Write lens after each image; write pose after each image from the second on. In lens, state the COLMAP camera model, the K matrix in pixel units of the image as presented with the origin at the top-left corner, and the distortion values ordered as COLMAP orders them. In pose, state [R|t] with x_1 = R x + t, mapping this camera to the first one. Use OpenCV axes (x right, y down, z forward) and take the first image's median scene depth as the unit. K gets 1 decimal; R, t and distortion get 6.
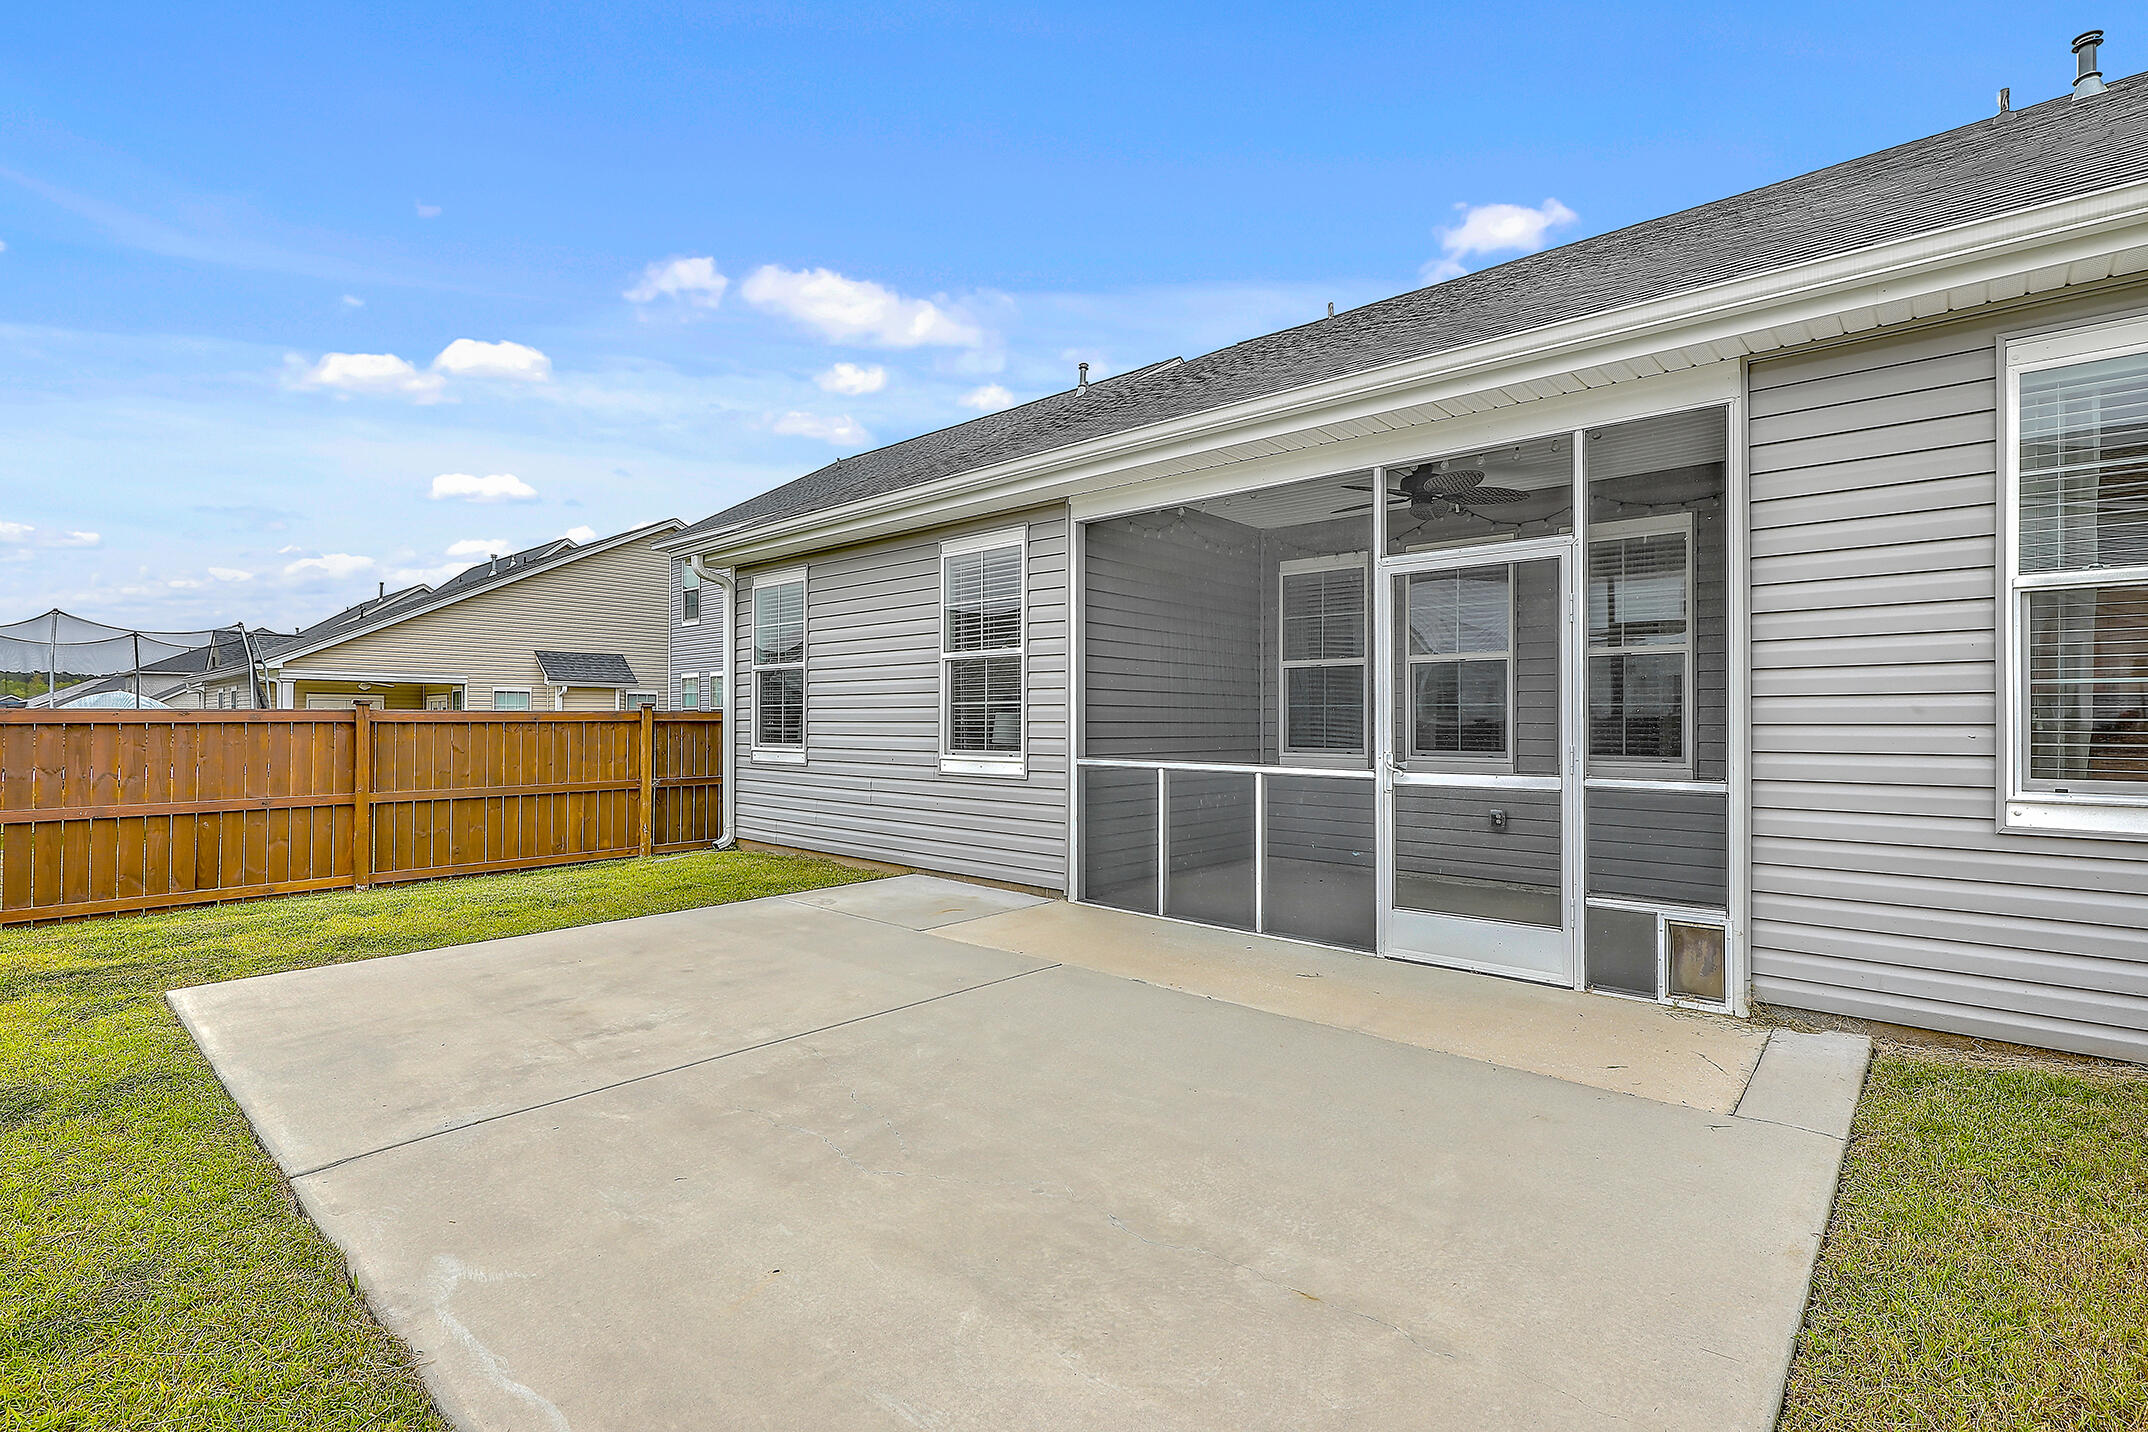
lens RADIAL K [[975.6, 0, 1074.0], [0, 975.6, 716.0], [0, 0, 1]] dist [-0.000238, -0.000908]
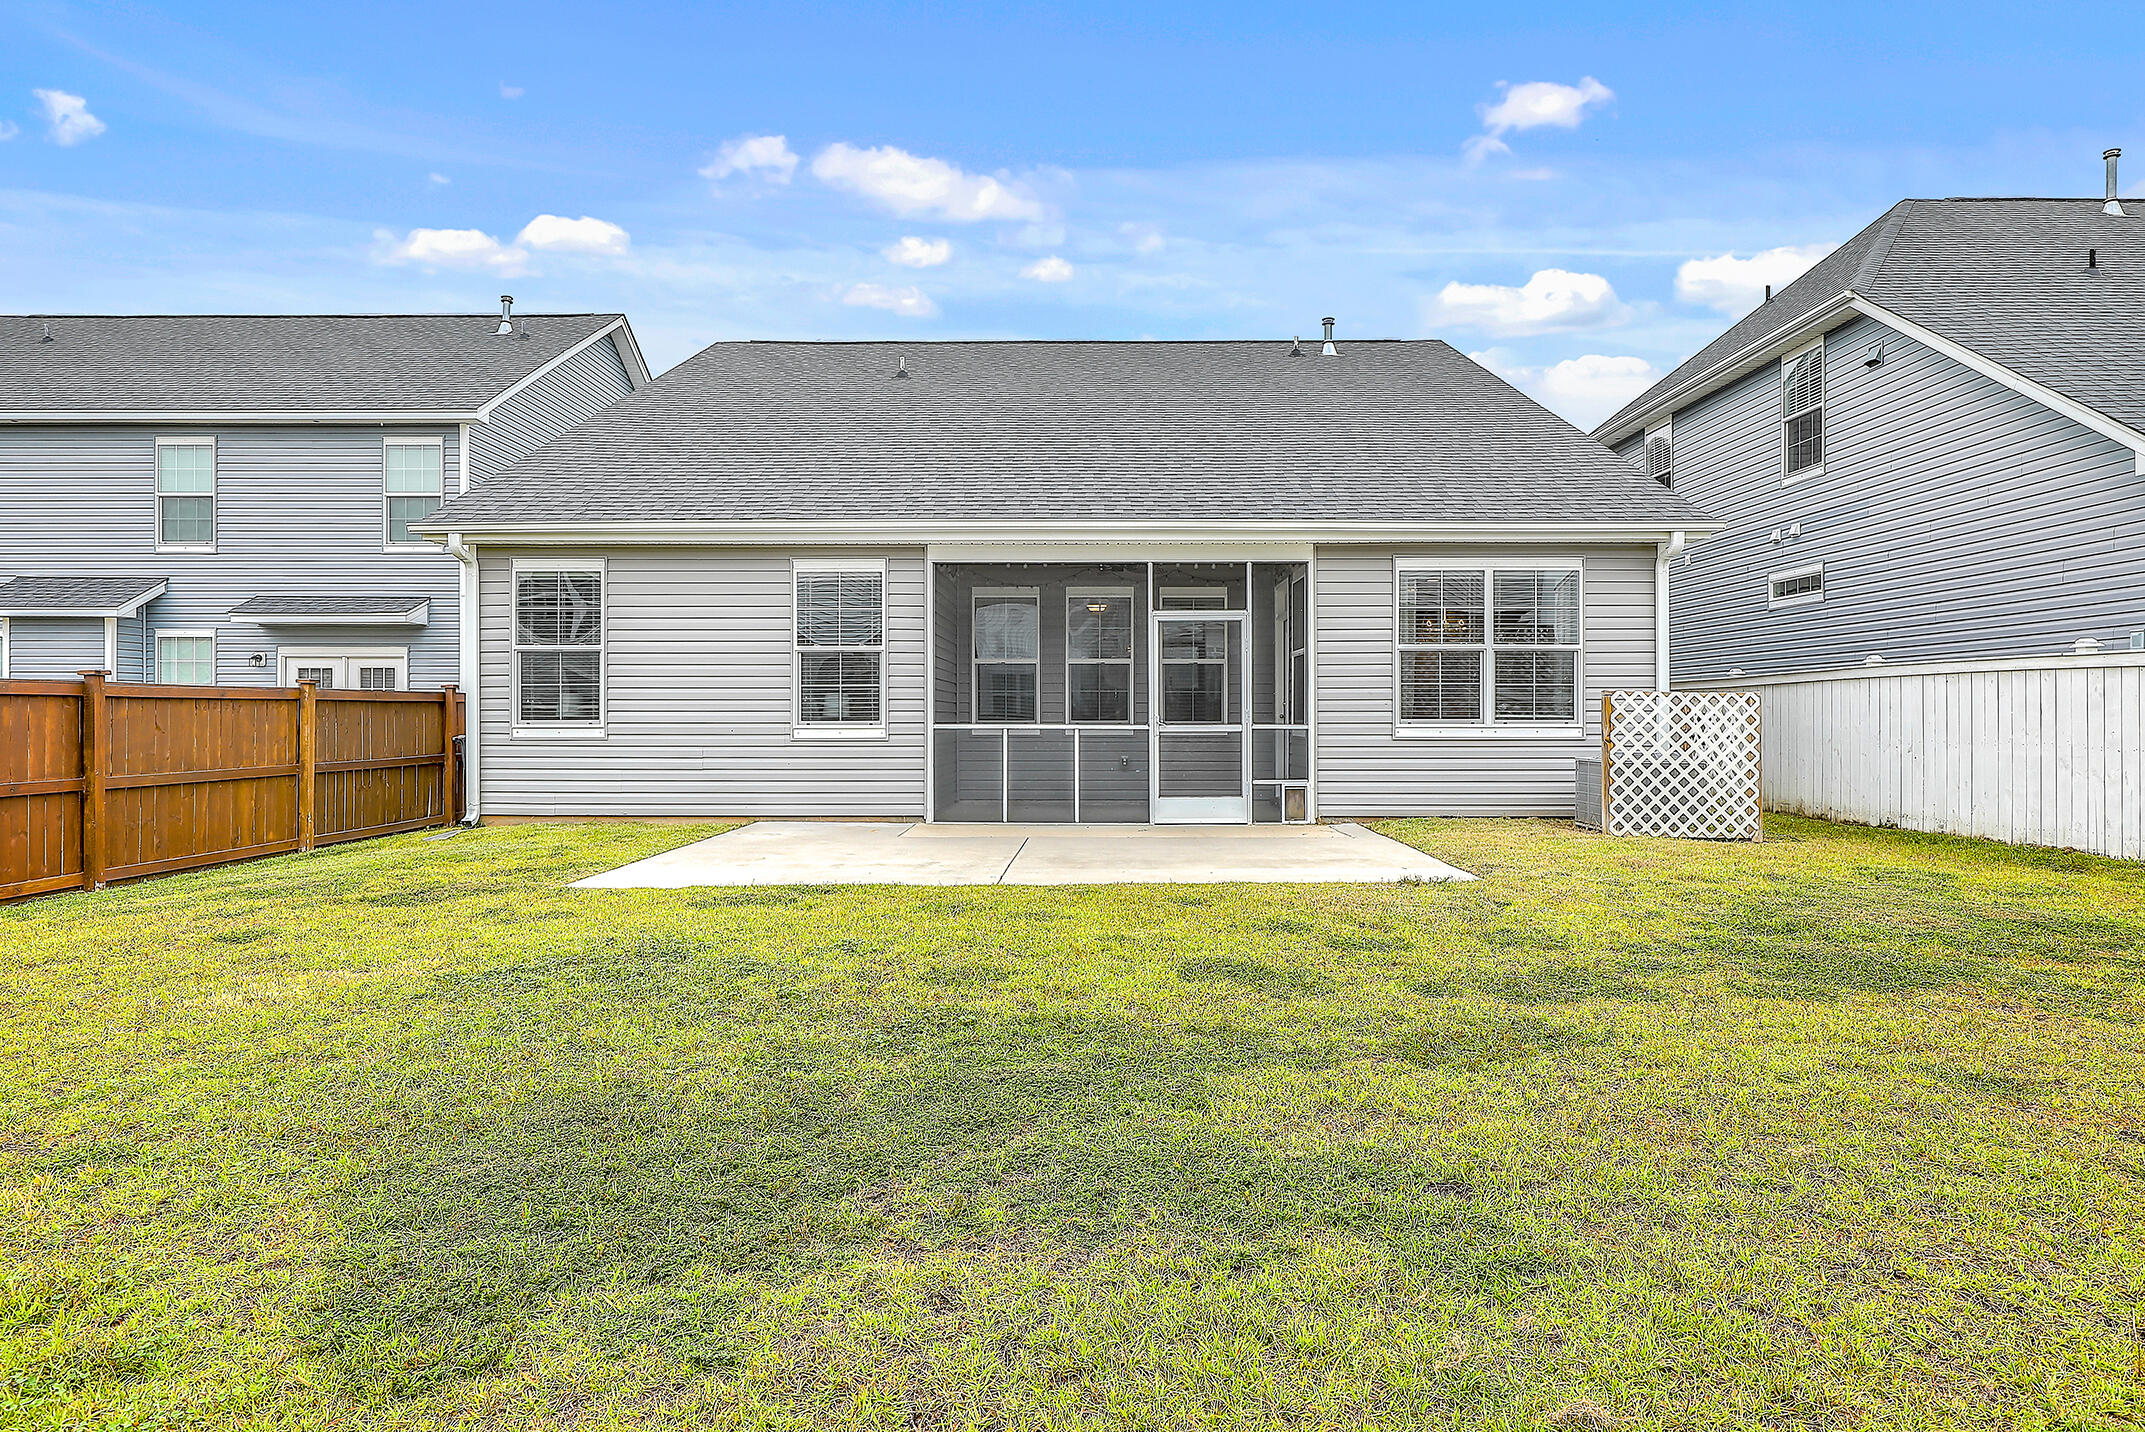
lens RADIAL K [[1226.7, 0, 1072.5], [0, 1226.7, 716.0], [0, 0, 1]] dist [0.003558, 0.001428]
pose [[0.753503, 0.000039, 0.657444, -0.977089], [-0.002442, 0.999993, 0.002740, 0.023721], [-0.657440, -0.003670, 0.753498, -0.488061]]
